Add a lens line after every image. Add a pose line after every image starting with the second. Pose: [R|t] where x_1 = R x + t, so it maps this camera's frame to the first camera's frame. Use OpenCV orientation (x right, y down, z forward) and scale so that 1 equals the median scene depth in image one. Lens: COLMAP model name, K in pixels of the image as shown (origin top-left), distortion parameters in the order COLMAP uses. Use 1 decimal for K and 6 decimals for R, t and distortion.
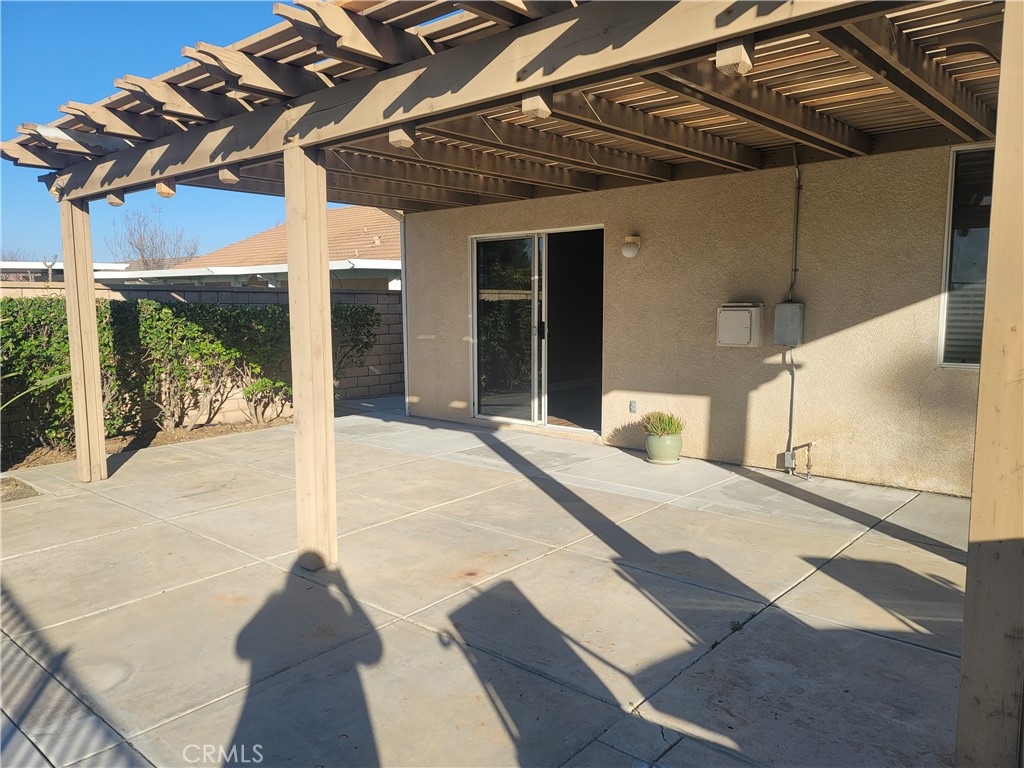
lens RADIAL K [[748.6, 0, 504.6], [0, 748.6, 376.3], [0, 0, 1]] dist [0.082190, -0.069941]
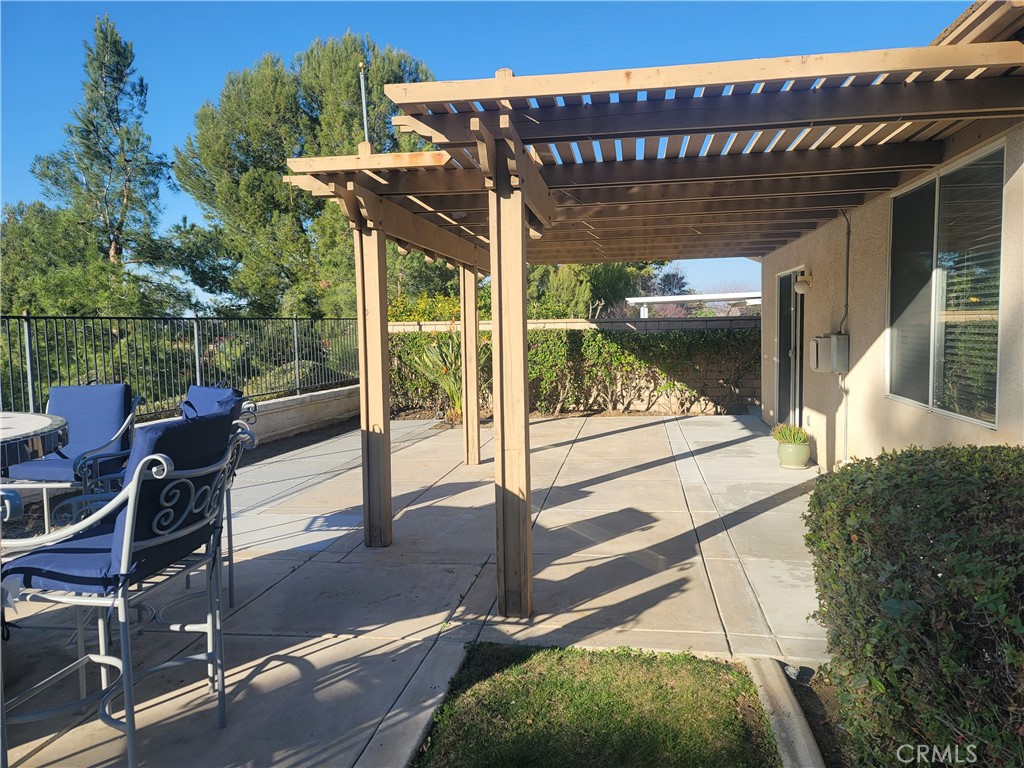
lens RADIAL K [[748.6, 0, 504.6], [0, 748.6, 376.3], [0, 0, 1]] dist [0.082190, -0.069941]
pose [[0.530191, 0.052799, -0.846233, 0.756220], [-0.064211, 0.997693, 0.022019, -0.020392], [0.845443, 0.042663, 0.532358, -0.012774]]
